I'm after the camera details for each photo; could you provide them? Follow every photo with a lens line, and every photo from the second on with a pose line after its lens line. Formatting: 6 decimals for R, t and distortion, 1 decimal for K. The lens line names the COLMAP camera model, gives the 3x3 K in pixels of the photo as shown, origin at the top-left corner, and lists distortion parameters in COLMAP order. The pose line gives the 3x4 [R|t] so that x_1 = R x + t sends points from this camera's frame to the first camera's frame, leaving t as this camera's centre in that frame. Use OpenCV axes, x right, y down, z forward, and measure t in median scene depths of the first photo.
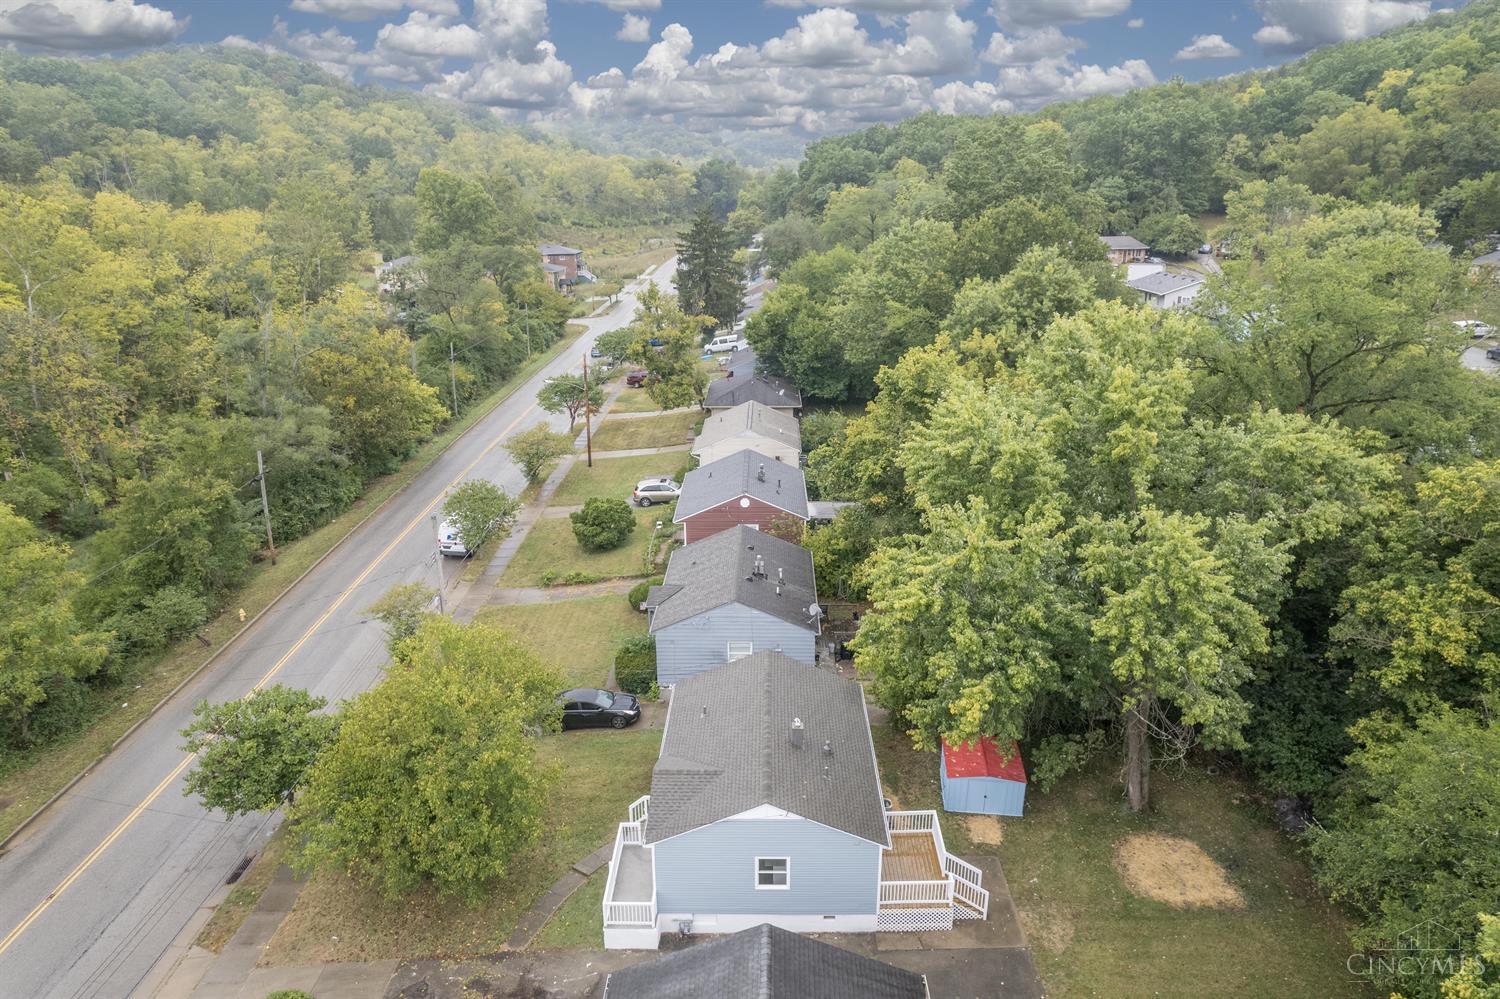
lens RADIAL K [[936.6, 0, 768.7], [0, 936.6, 516.8], [0, 0, 1]] dist [-0.070872, 0.059553]
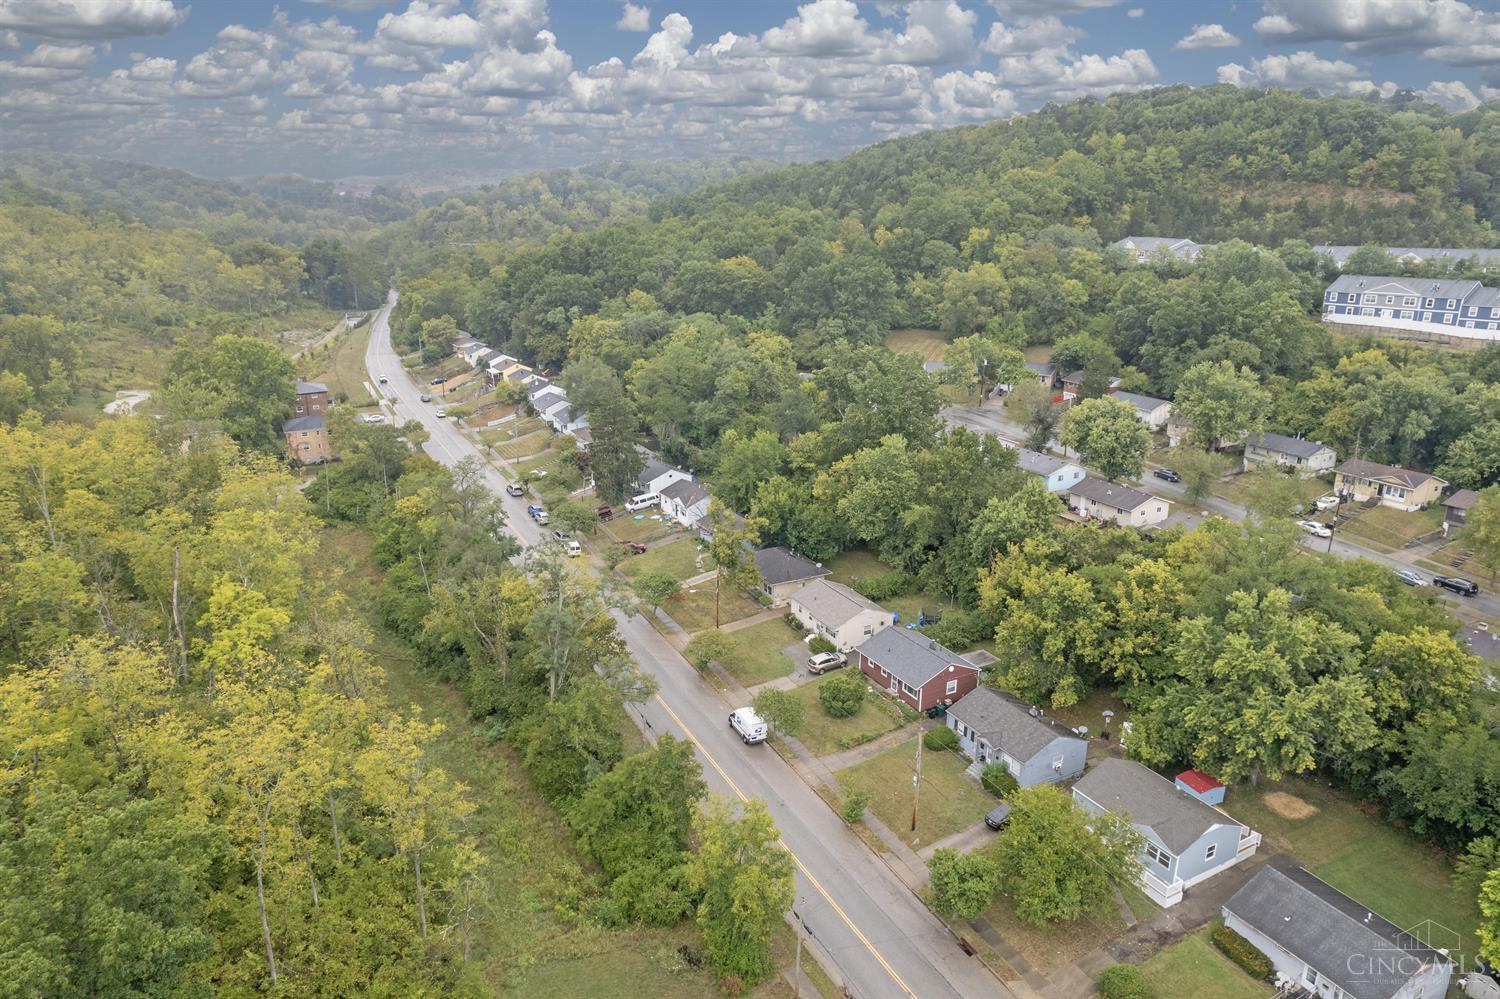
lens RADIAL K [[936.6, 0, 768.7], [0, 936.6, 516.8], [0, 0, 1]] dist [-0.070872, 0.059553]
pose [[0.878295, -0.134980, 0.458670, -0.349457], [0.147586, 0.989013, 0.008443, -0.116314], [-0.454770, 0.060278, 0.888567, -0.111973]]
